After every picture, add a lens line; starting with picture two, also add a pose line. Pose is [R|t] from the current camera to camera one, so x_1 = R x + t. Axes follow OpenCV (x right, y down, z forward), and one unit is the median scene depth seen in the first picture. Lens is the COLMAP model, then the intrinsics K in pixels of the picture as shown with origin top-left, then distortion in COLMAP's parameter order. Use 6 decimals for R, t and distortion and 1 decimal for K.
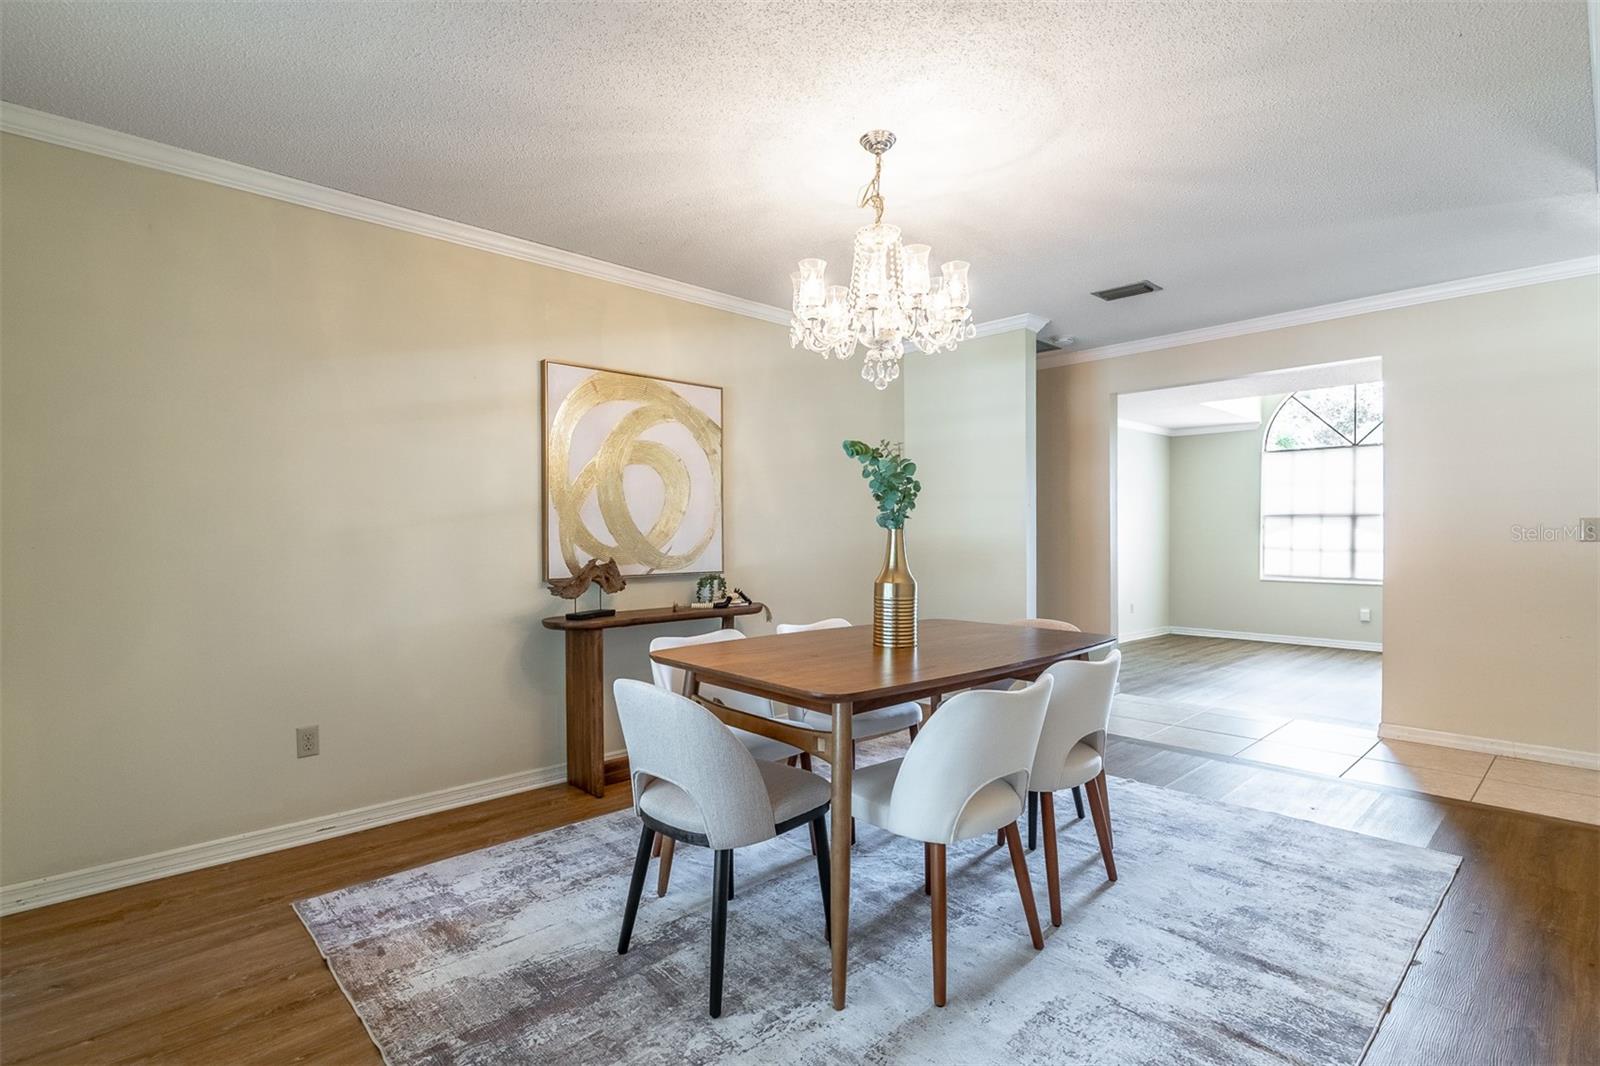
lens RADIAL K [[781.6, 0, 793.4], [0, 781.6, 529.1], [0, 0, 1]] dist [-0.001125, -0.000857]
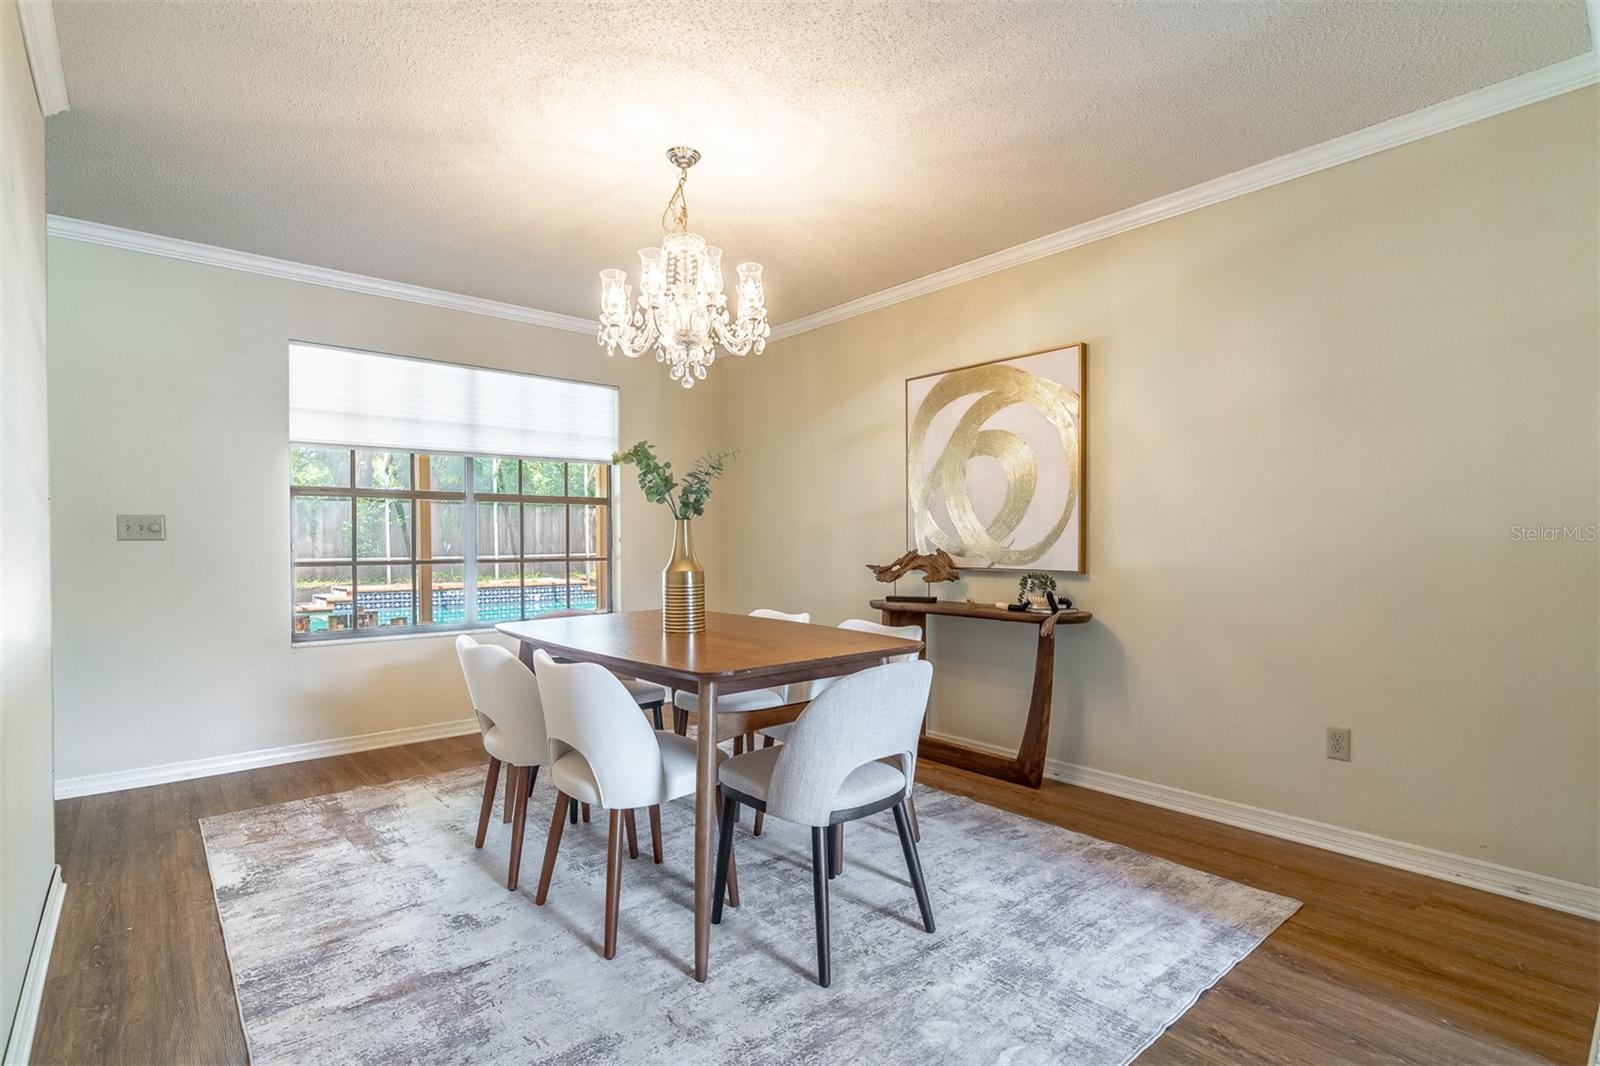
lens RADIAL K [[777.5, 0, 795.7], [0, 777.5, 538.9], [0, 0, 1]] dist [0.002853, 0.000209]
pose [[-0.054736, 0.004985, -0.998488, 0.978304], [0.014525, 0.999886, 0.004196, 0.017417], [0.998395, -0.014274, -0.054802, 1.018731]]
